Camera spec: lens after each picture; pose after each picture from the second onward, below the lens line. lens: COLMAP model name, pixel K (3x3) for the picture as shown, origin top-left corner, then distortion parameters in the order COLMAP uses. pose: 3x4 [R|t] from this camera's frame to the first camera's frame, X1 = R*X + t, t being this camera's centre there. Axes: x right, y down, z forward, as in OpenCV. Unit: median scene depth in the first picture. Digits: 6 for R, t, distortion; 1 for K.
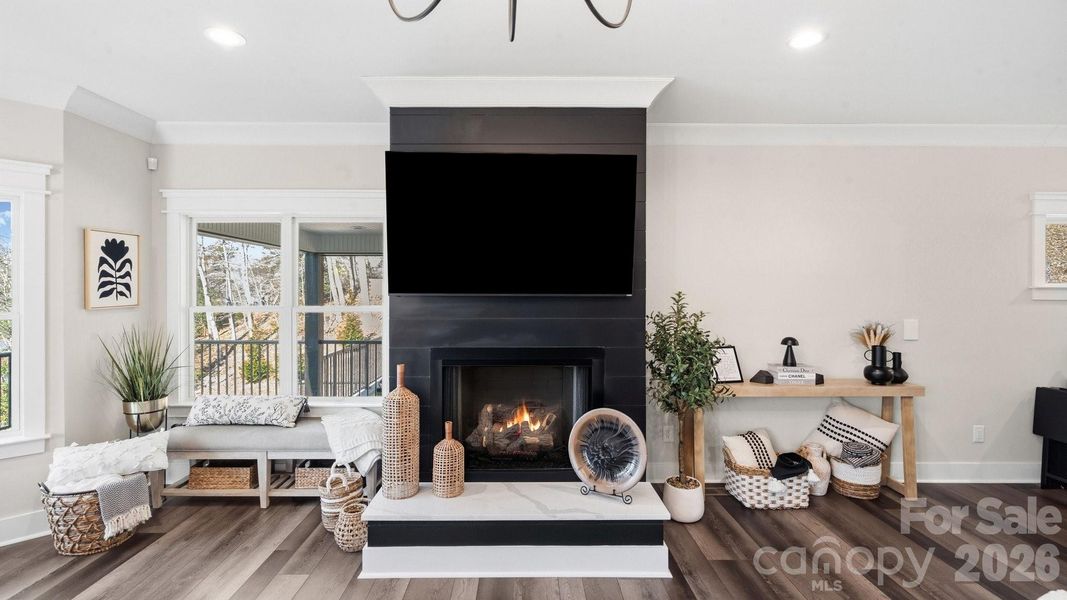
lens RADIAL K [[499.7, 0, 531.8], [0, 499.7, 289.1], [0, 0, 1]] dist [-0.000080, 0.000026]
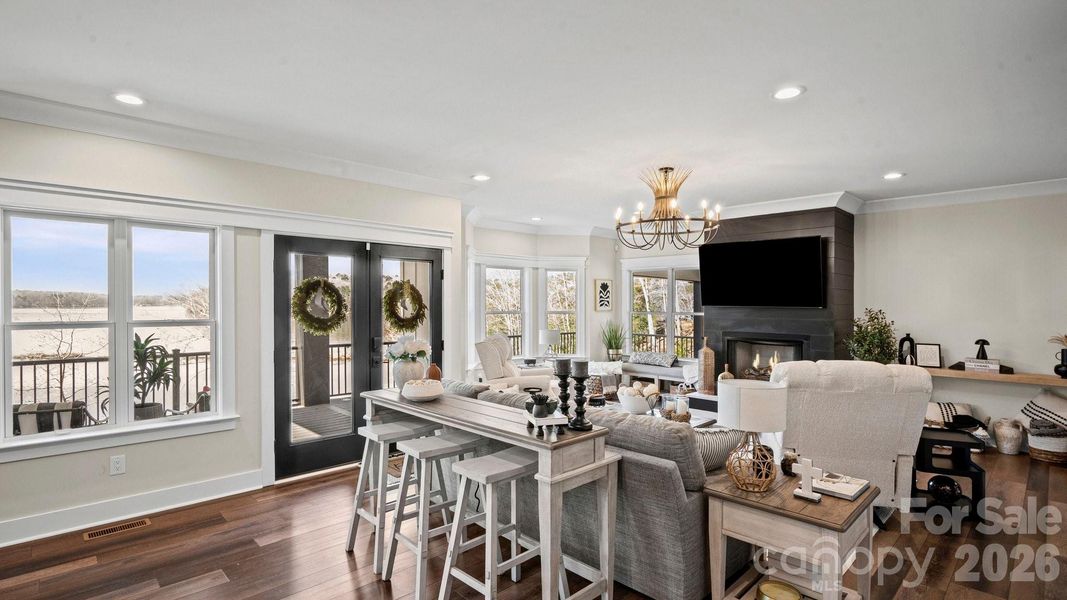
lens RADIAL K [[499.7, 0, 531.8], [0, 499.7, 289.1], [0, 0, 1]] dist [-0.000080, 0.000026]
pose [[0.692654, -0.015705, -0.721099, 0.698627], [-0.007250, 0.999561, -0.028734, 0.004093], [0.721234, 0.025131, 0.692236, -0.970543]]
